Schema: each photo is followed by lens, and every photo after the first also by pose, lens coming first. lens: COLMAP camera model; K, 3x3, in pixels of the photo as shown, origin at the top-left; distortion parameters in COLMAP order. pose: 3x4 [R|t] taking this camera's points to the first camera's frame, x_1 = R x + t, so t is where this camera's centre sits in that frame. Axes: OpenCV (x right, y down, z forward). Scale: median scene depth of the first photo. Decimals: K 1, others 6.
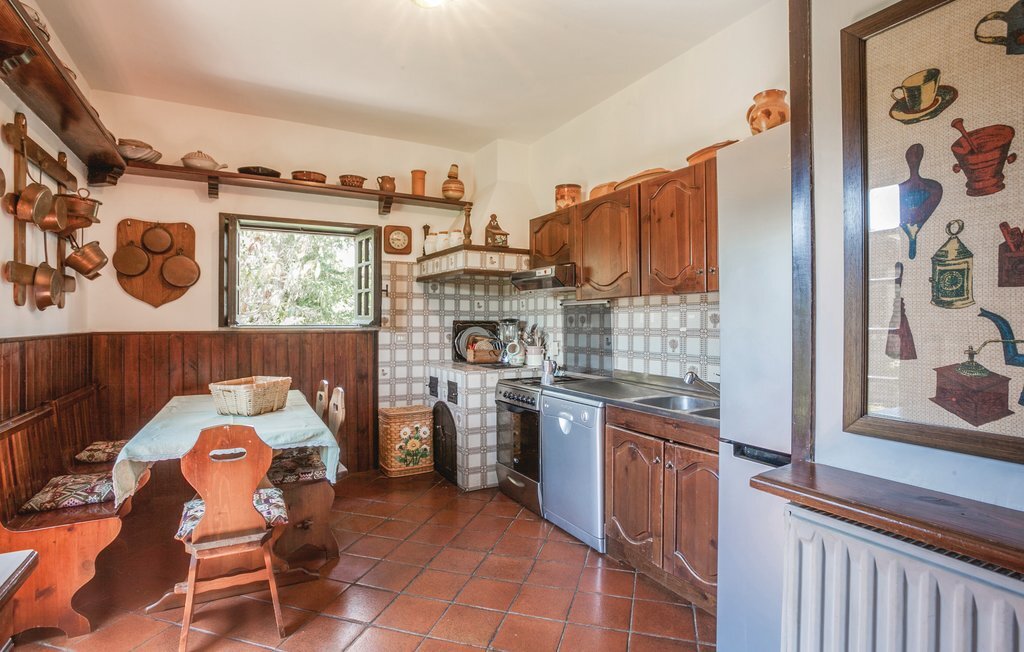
lens RADIAL K [[510.3, 0, 512.5], [0, 510.3, 328.3], [0, 0, 1]] dist [-0.027262, -0.000081]
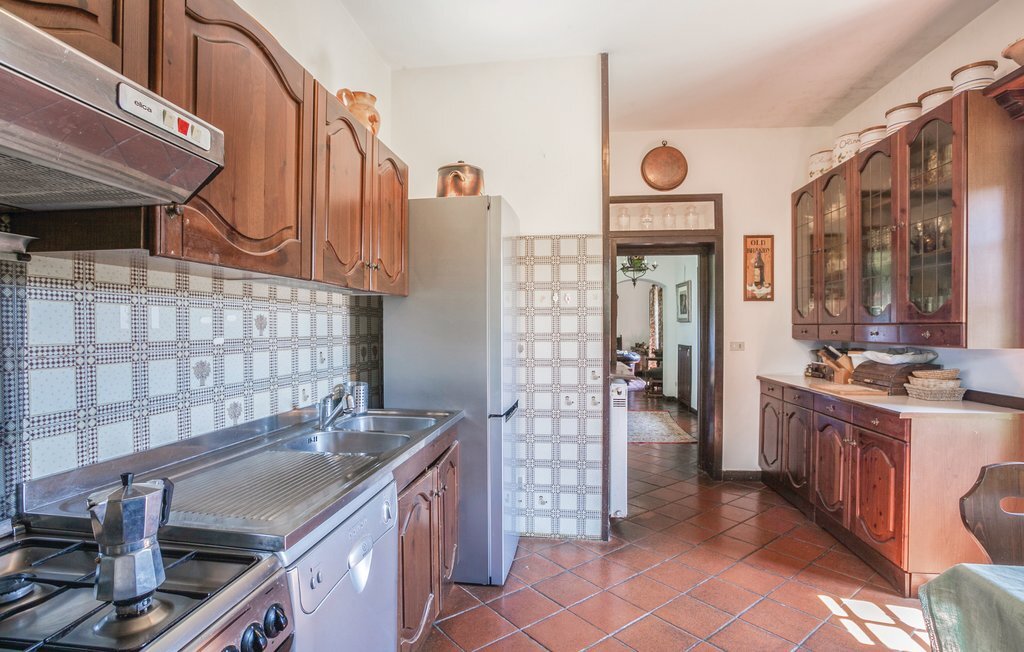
lens RADIAL K [[510.3, 0, 511.6], [0, 510.3, 325.6], [0, 0, 1]] dist [-0.027262, -0.000081]
pose [[-0.821243, -0.002852, 0.570571, -0.229684], [-0.000288, 0.999989, 0.004584, -0.016473], [-0.570578, 0.003600, -0.821235, 1.232705]]
